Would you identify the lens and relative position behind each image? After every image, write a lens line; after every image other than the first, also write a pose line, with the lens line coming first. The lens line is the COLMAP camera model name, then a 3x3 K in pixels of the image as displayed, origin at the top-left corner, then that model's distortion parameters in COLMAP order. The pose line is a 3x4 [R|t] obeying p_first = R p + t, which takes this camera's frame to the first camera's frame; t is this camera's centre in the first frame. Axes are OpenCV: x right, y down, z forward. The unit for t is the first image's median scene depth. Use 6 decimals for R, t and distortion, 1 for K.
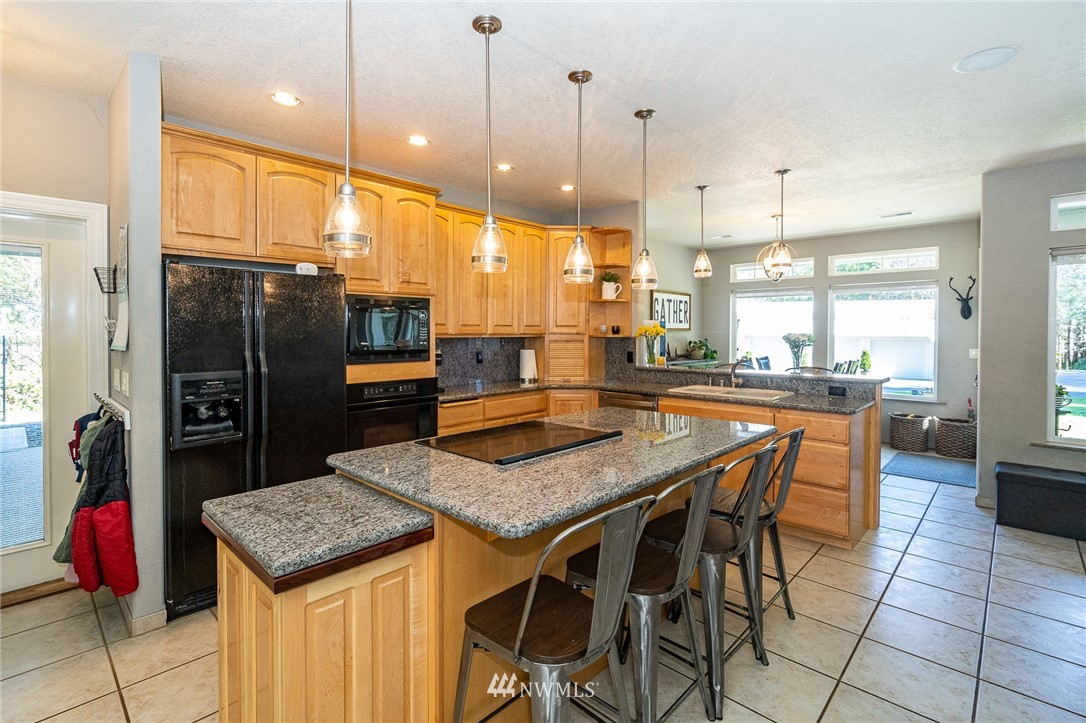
lens RADIAL K [[500.4, 0, 542.3], [0, 500.4, 335.8], [0, 0, 1]] dist [-0.000284, -0.000045]
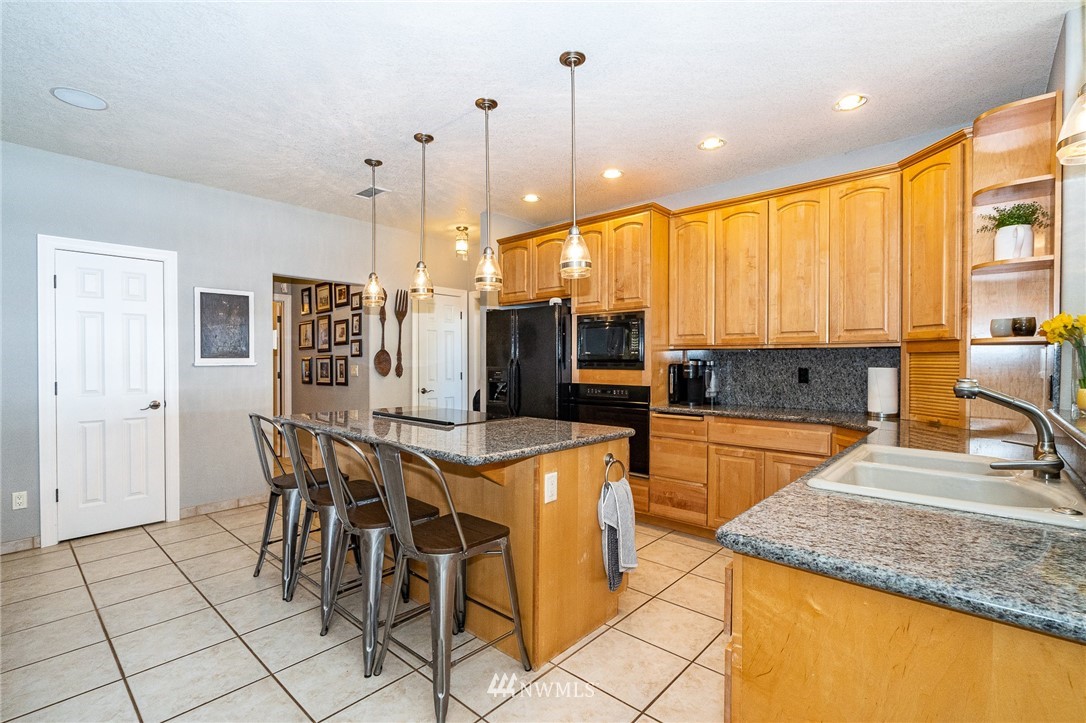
lens RADIAL K [[498.7, 0, 543.0], [0, 498.7, 361.5], [0, 0, 1]] dist [-0.000927, -0.000123]
pose [[0.018233, 0.000787, -0.999833, 0.879869], [-0.012470, 0.999922, 0.000560, 0.037305], [0.999756, 0.012458, 0.018242, 0.830950]]
